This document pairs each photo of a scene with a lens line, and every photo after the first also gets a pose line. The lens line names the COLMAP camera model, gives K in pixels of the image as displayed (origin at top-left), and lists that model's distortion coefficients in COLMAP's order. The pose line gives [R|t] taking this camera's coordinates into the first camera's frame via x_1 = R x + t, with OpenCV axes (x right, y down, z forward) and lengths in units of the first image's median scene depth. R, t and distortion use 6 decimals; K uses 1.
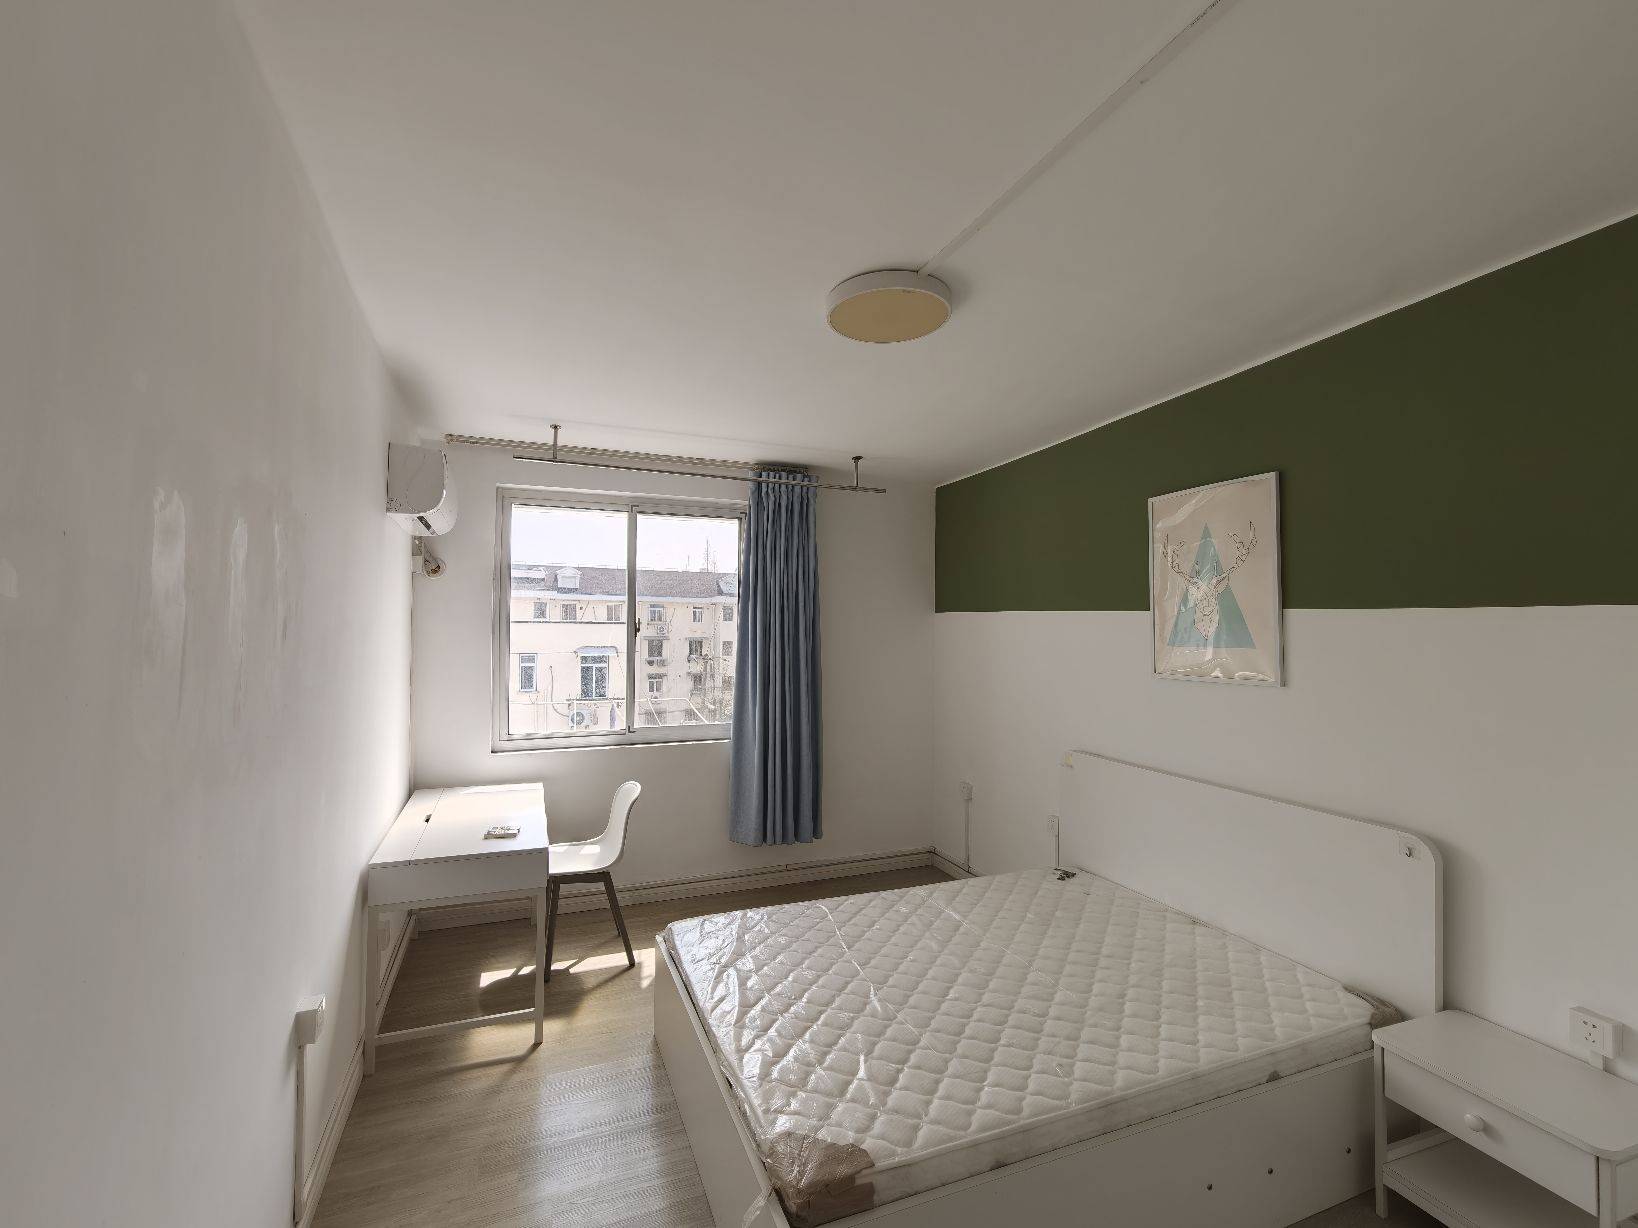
lens RADIAL K [[741.3, 0, 819.0], [0, 741.3, 614.0], [0, 0, 1]] dist [-0.000193, -0.000029]
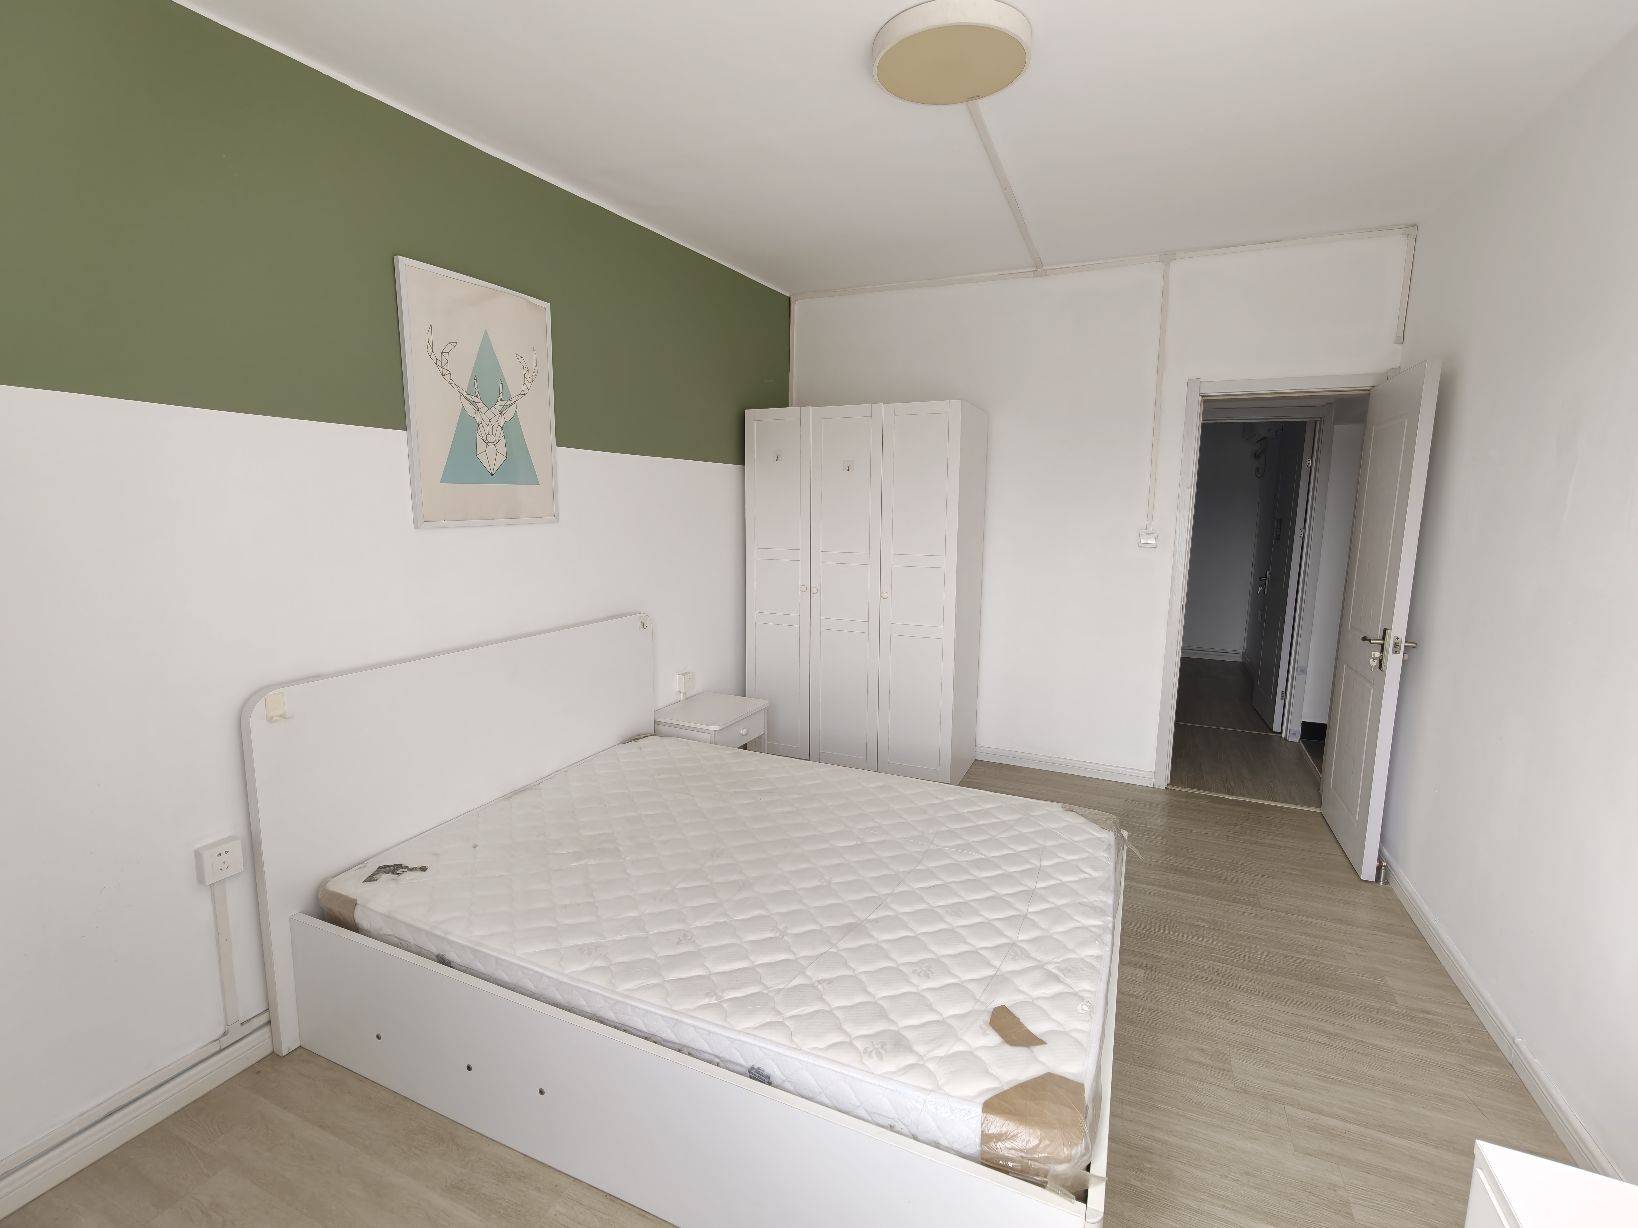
lens RADIAL K [[741.3, 0, 819.0], [0, 741.3, 614.0], [0, 0, 1]] dist [-0.000193, -0.000029]
pose [[-0.692696, -0.130008, 0.709416, -0.343246], [-0.029785, 0.987937, 0.151968, 0.050552], [-0.720615, 0.084138, -0.688211, 1.293052]]
